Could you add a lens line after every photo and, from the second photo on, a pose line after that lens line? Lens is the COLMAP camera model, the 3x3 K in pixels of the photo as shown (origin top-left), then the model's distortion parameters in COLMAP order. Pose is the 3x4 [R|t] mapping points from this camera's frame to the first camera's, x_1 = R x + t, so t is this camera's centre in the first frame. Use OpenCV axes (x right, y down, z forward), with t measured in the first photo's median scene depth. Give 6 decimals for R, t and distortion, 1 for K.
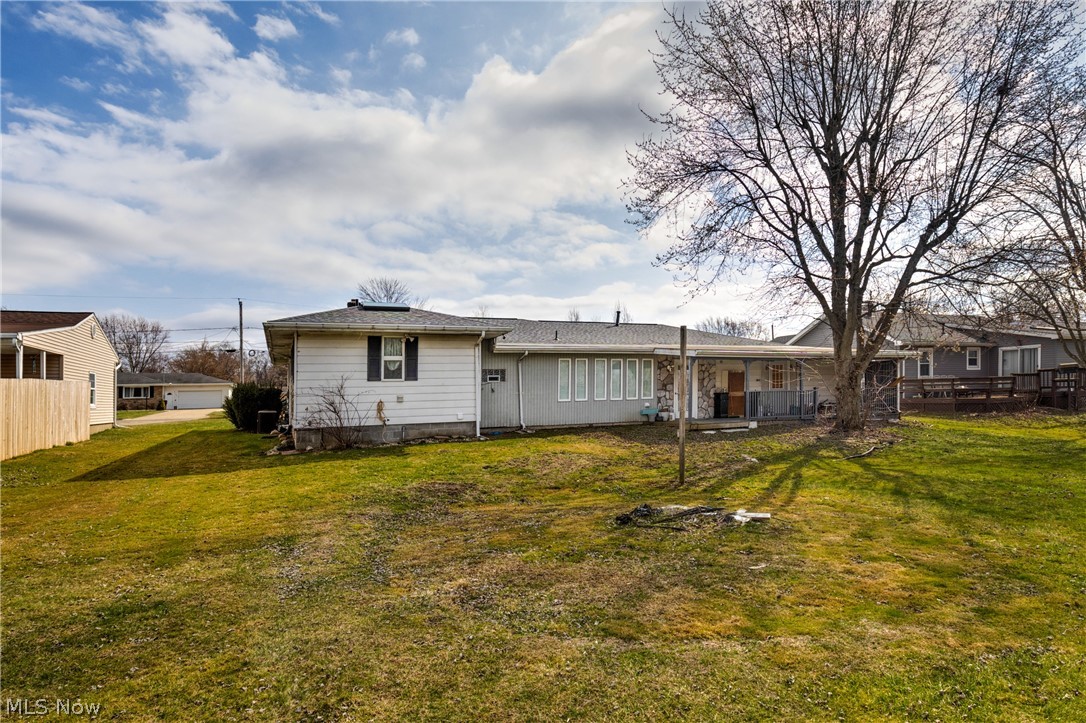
lens RADIAL K [[543.1, 0, 570.8], [0, 543.1, 366.9], [0, 0, 1]] dist [0.001230, 0.000046]
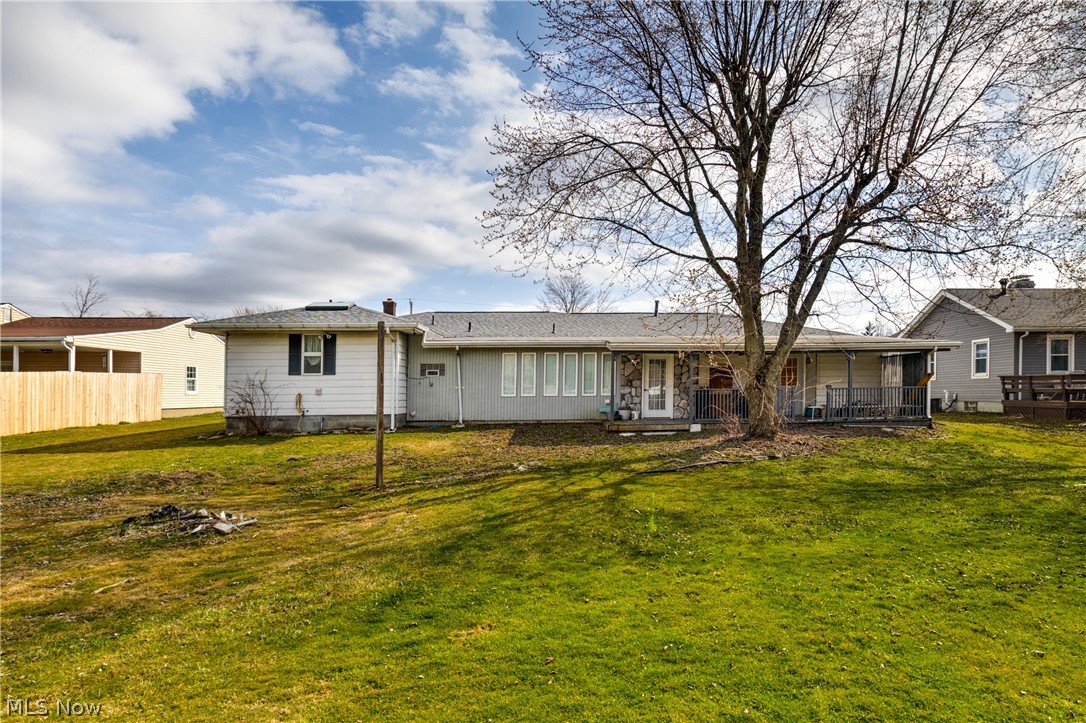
lens RADIAL K [[543.1, 0, 570.8], [0, 543.1, 366.9], [0, 0, 1]] dist [0.001230, 0.000046]
pose [[0.953114, 0.002736, -0.302598, 0.477580], [0.002209, 0.999870, 0.015998, -0.006730], [0.302603, -0.015917, 0.952984, 0.119988]]
